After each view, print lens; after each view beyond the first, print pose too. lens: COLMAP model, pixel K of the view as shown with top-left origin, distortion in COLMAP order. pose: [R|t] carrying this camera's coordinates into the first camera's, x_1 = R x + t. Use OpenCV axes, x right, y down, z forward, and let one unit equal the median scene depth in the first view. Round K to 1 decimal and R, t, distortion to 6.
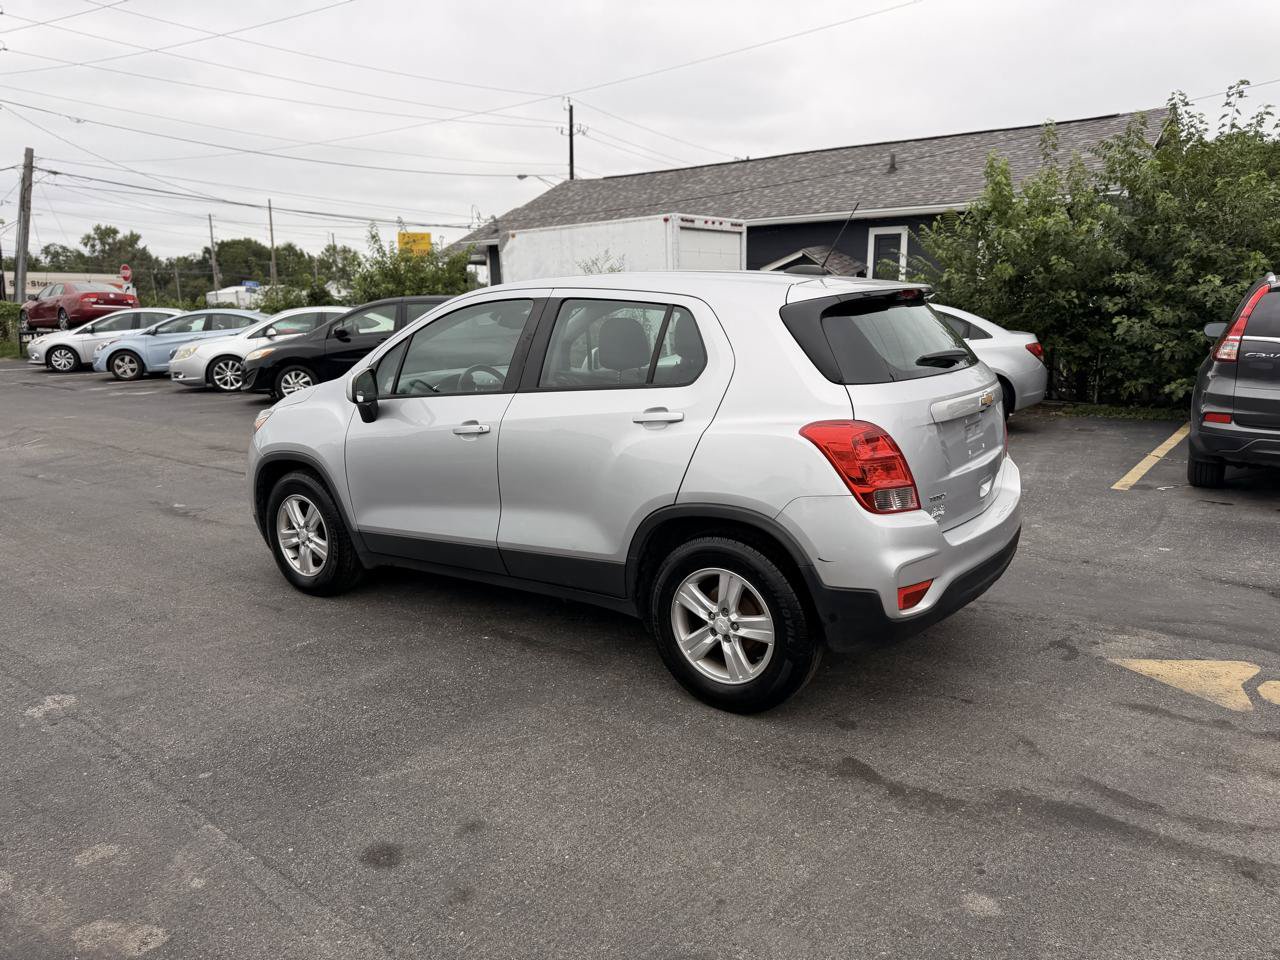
lens RADIAL K [[900.8, 0, 643.1], [0, 900.8, 479.1], [0, 0, 1]] dist [0.031382, -0.040195]
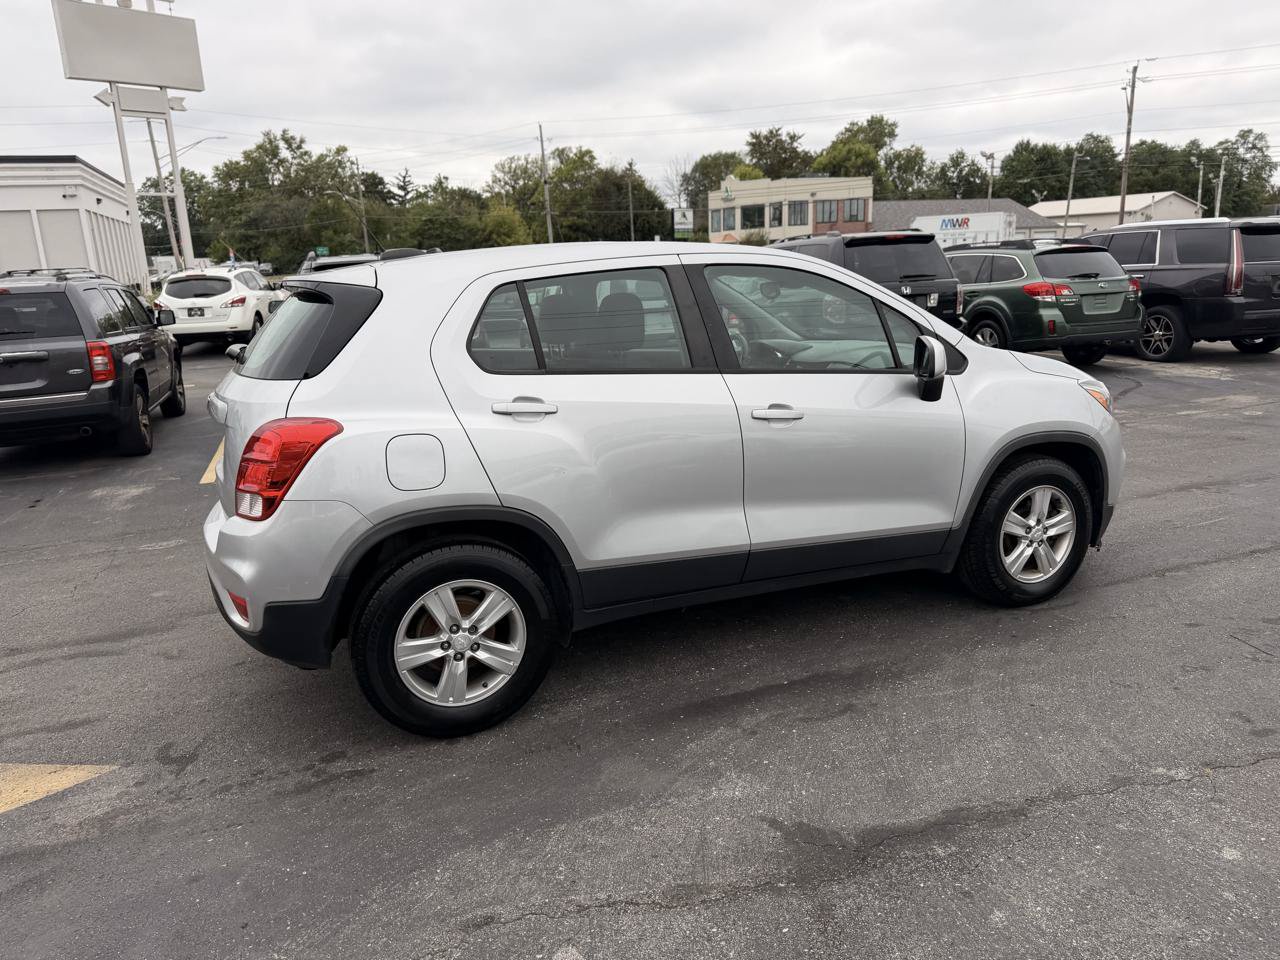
lens RADIAL K [[900.8, 0, 648.3], [0, 900.8, 498.3], [0, 0, 1]] dist [0.031382, -0.040195]
pose [[-0.508422, 0.247166, -0.824873, 0.206968], [-0.120698, 0.928009, 0.352464, -0.083706], [0.852607, 0.278761, -0.441988, 0.398066]]
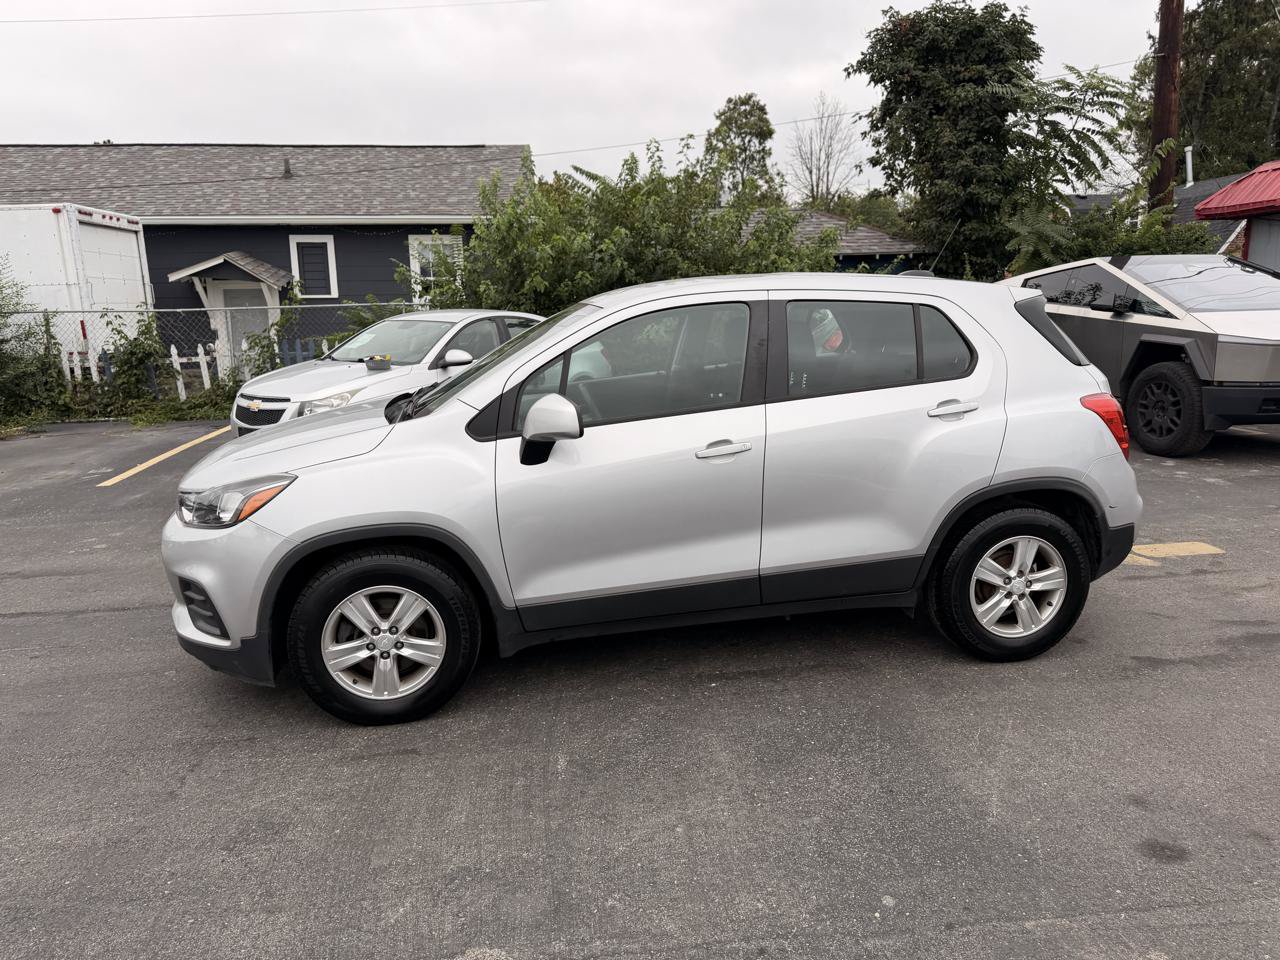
lens RADIAL K [[900.8, 0, 644.3], [0, 900.8, 483.2], [0, 0, 1]] dist [0.031382, -0.040195]
pose [[0.699000, -0.143081, 0.700662, -0.210587], [0.149996, 0.987319, 0.051978, -0.019568], [-0.699214, 0.068764, 0.711597, 0.104677]]
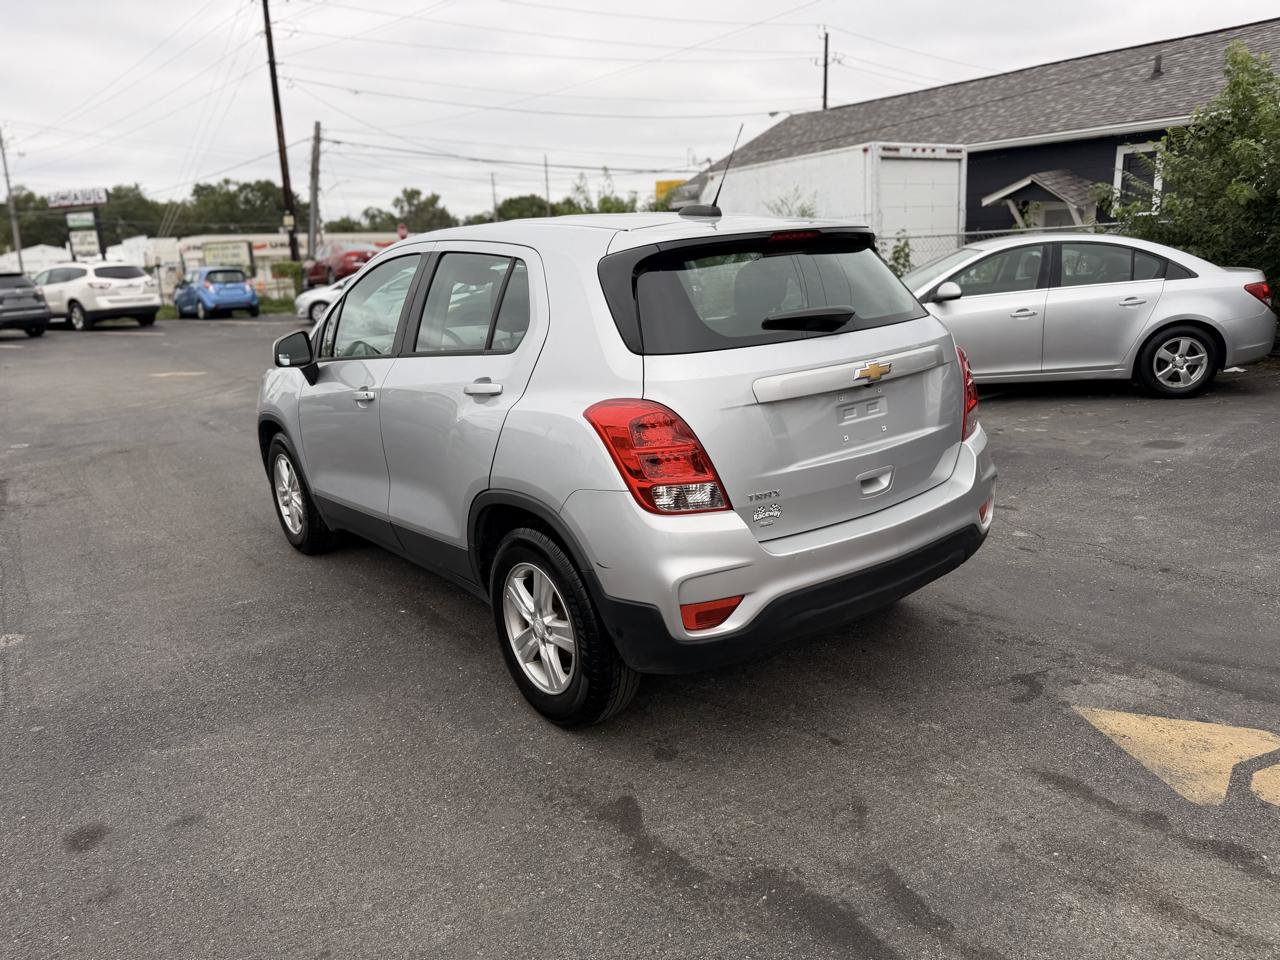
lens RADIAL K [[900.8, 0, 643.0], [0, 900.8, 493.0], [0, 0, 1]] dist [0.031382, -0.040195]
pose [[0.957903, 0.044007, -0.283699, 0.088508], [-0.023160, 0.996806, 0.076423, -0.007871], [0.286156, -0.066636, 0.955863, 0.040124]]
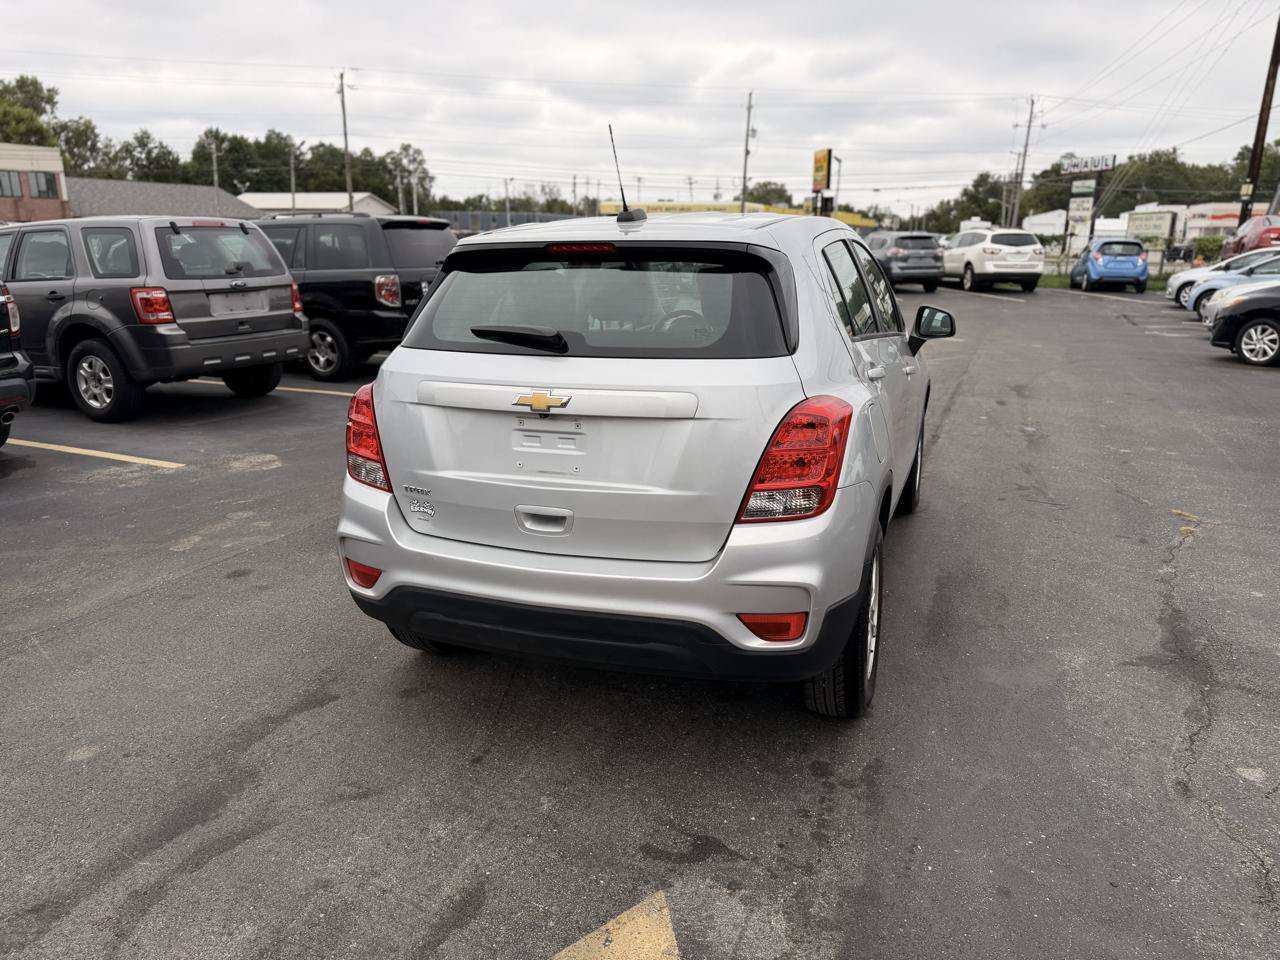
lens RADIAL K [[900.8, 0, 645.7], [0, 900.8, 494.0], [0, 0, 1]] dist [0.031382, -0.040195]
pose [[0.278330, 0.271469, -0.921323, 0.231849], [-0.191949, 0.955598, 0.223581, -0.041246], [0.941110, 0.114617, 0.318080, 0.184057]]
